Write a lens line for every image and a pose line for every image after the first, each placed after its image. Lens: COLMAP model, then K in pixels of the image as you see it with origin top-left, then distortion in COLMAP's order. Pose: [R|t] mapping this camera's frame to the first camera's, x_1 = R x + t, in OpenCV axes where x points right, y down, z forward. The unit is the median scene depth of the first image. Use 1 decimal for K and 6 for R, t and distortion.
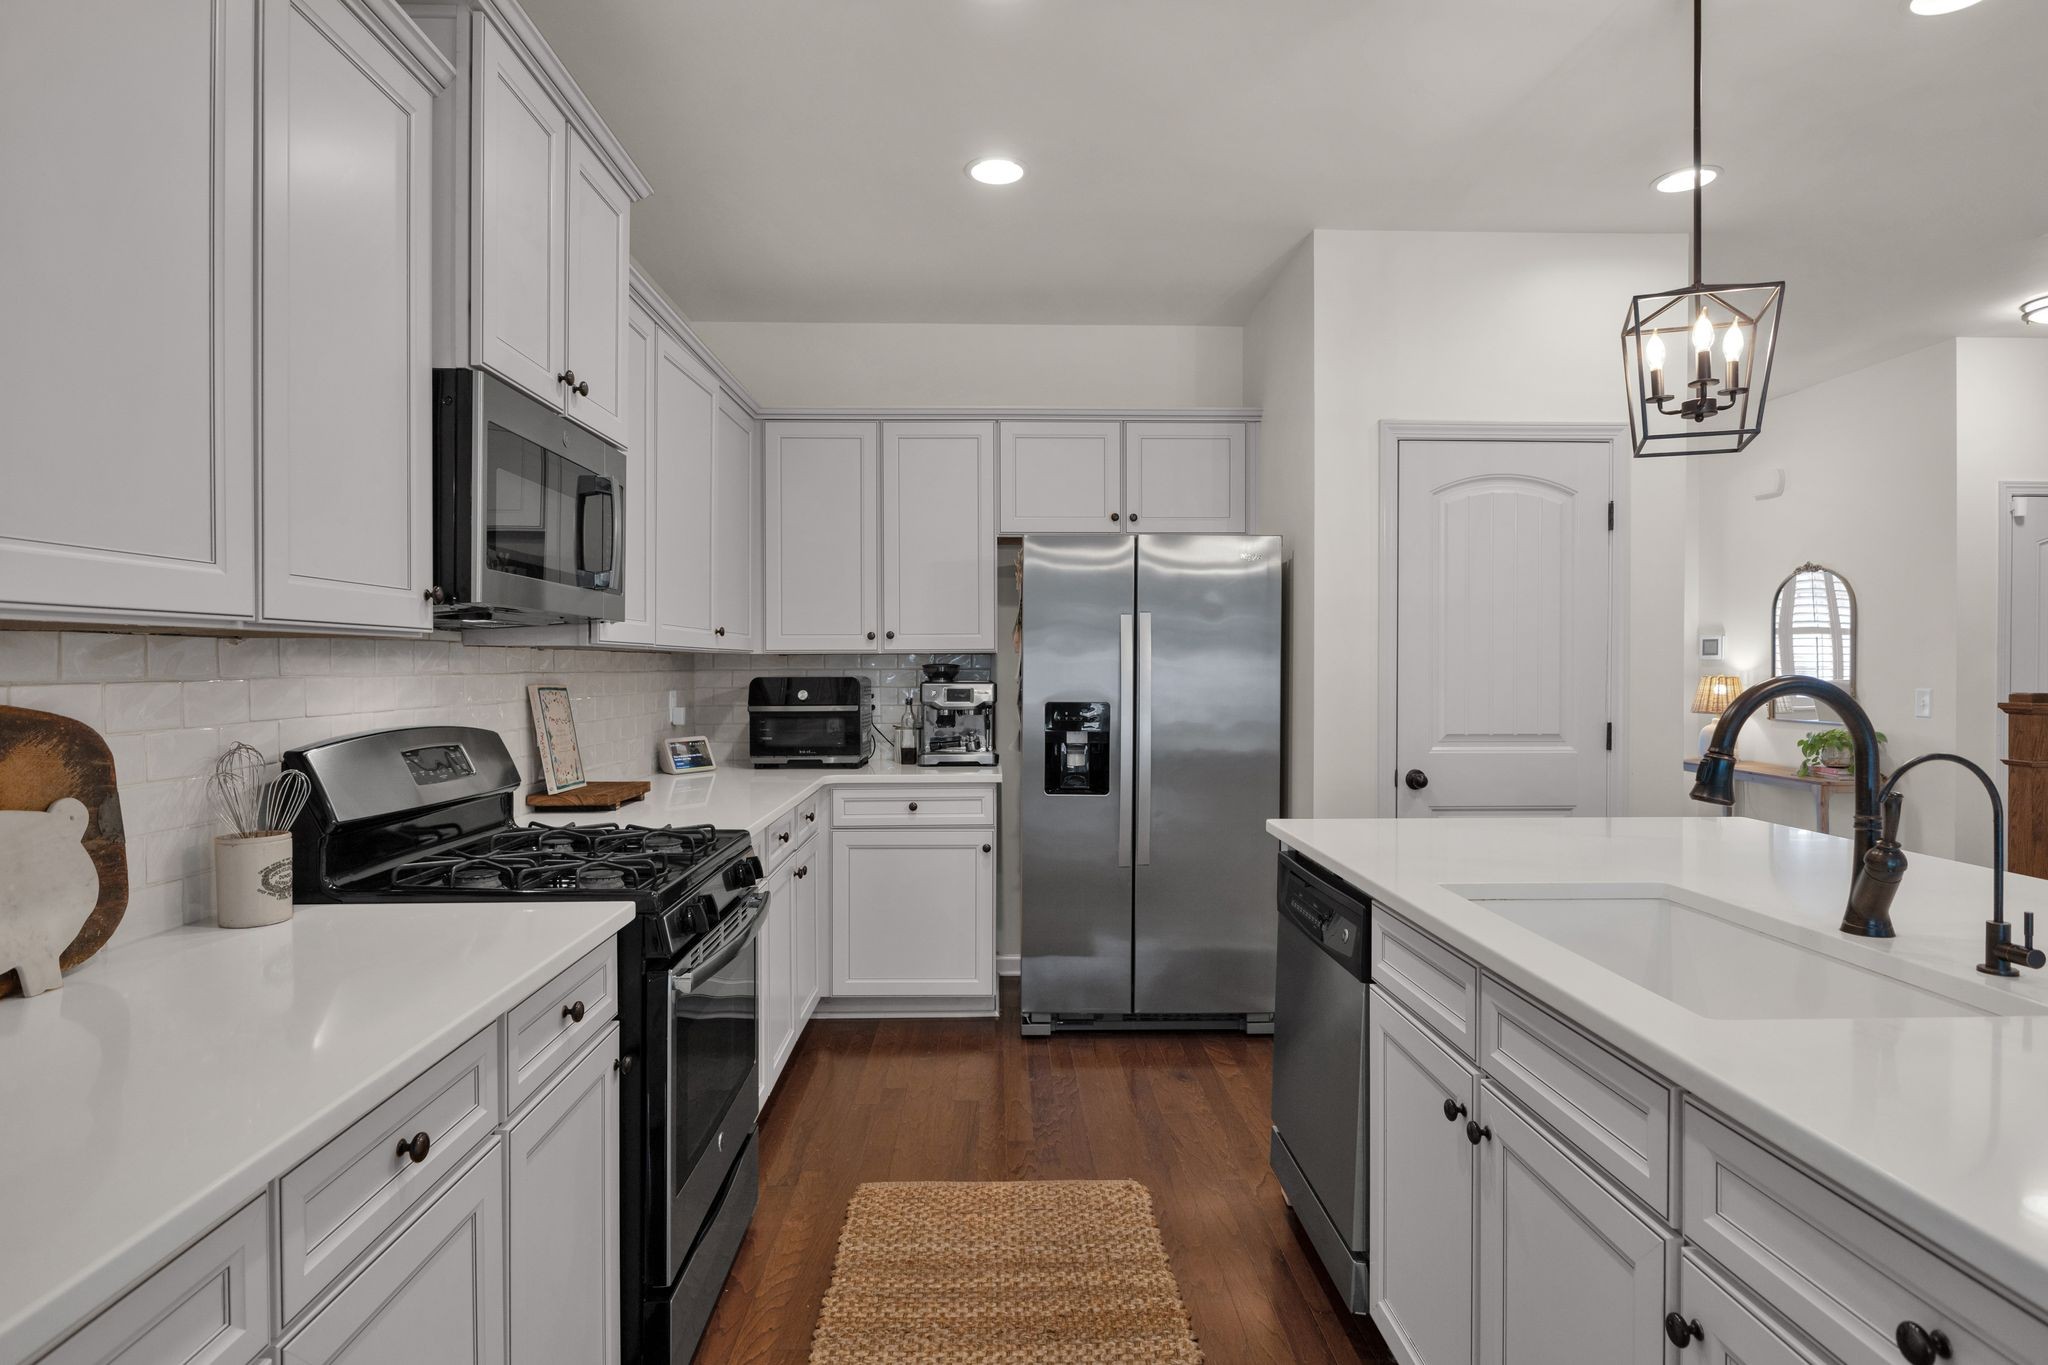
lens RADIAL K [[1139.6, 0, 1024.0], [0, 1139.6, 682.5], [0, 0, 1]] dist [-0.003346, -0.001646]
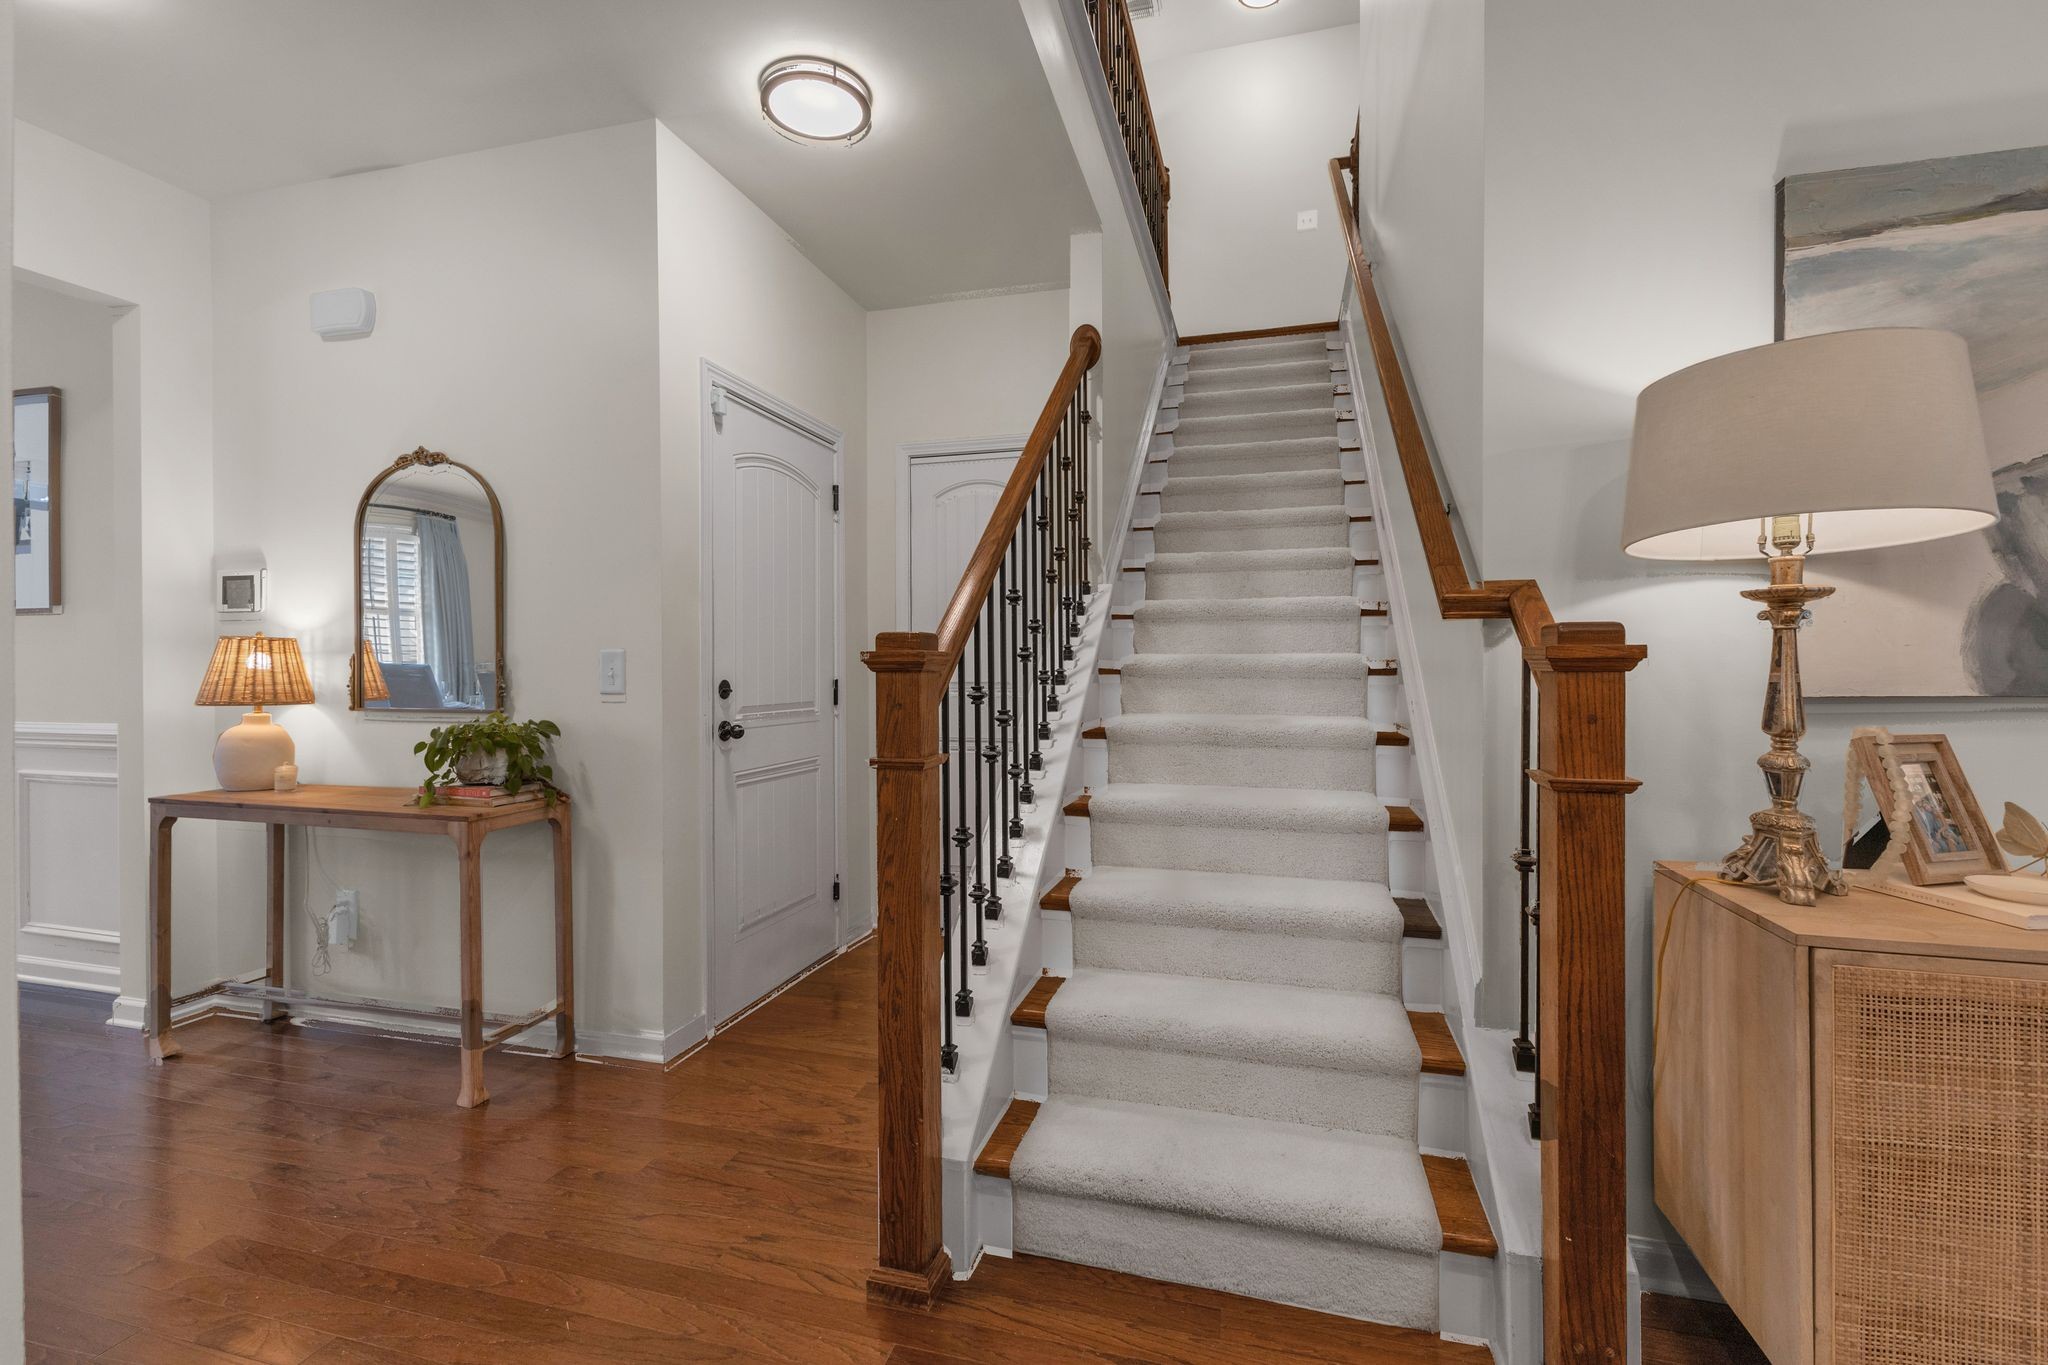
lens RADIAL K [[888.7, 0, 1022.4], [0, 888.7, 660.7], [0, 0, 1]] dist [0.003451, 0.000033]
pose [[0.304893, 0.002301, 0.952384, 0.335180], [0.019431, 0.999774, -0.008637, 0.018457], [-0.952188, 0.021139, 0.304779, 0.551785]]
